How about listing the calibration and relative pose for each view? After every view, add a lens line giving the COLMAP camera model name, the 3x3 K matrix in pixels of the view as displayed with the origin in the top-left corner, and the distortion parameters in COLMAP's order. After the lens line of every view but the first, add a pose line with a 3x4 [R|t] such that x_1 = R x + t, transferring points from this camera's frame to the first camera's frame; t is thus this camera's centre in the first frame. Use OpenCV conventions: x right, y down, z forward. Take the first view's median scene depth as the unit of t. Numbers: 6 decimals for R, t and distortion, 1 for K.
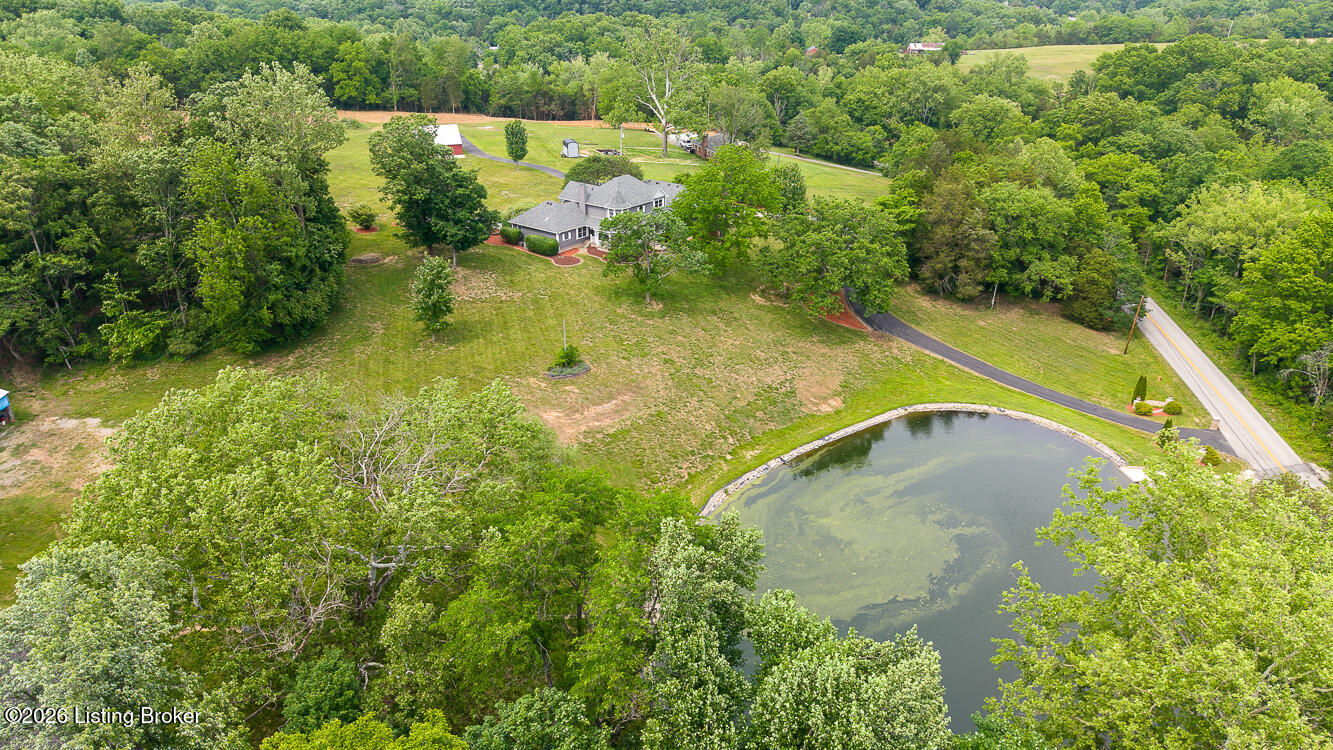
lens RADIAL K [[895.6, 0, 665.8], [0, 895.6, 362.9], [0, 0, 1]] dist [0.049216, -0.048125]
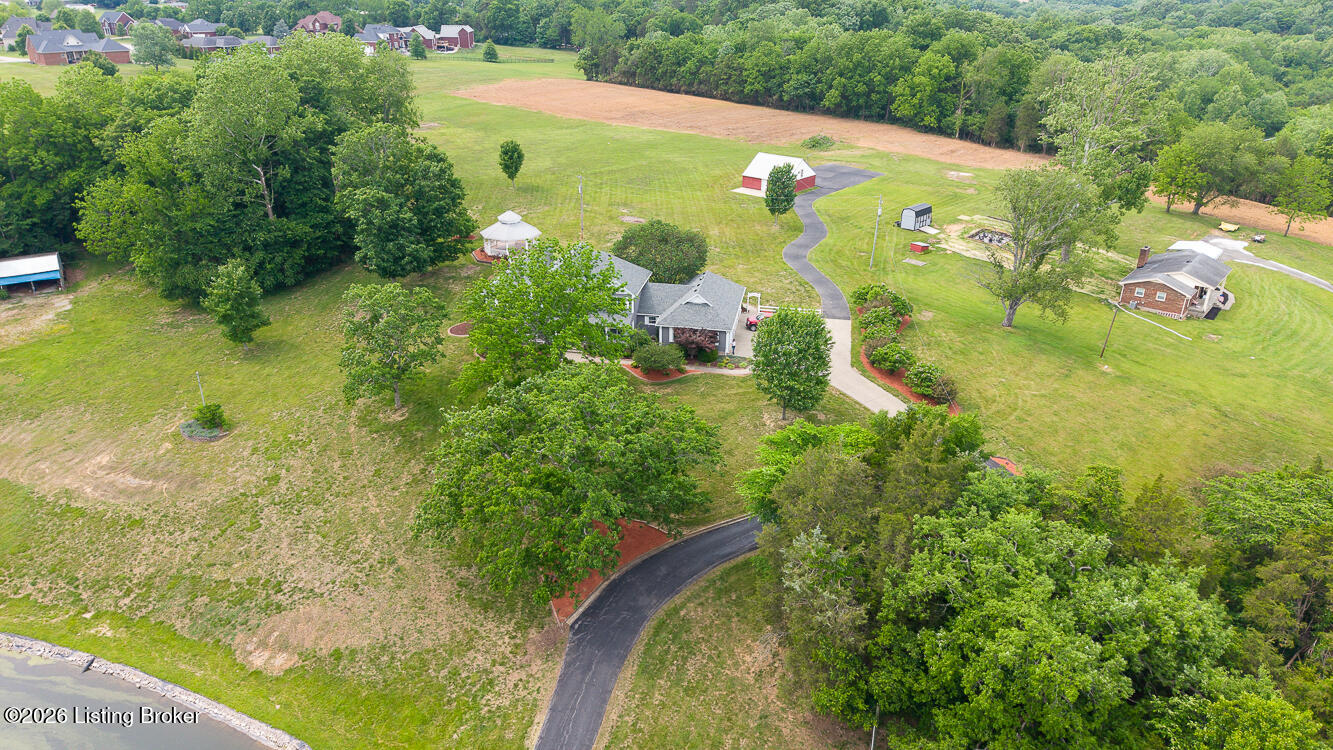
lens RADIAL K [[895.6, 0, 665.8], [0, 895.6, 362.9], [0, 0, 1]] dist [0.049216, -0.048125]
pose [[0.478444, 0.353206, -0.803951, 0.528567], [-0.353530, 0.915540, 0.191840, -0.254355], [0.803809, 0.192436, 0.562903, 0.578962]]
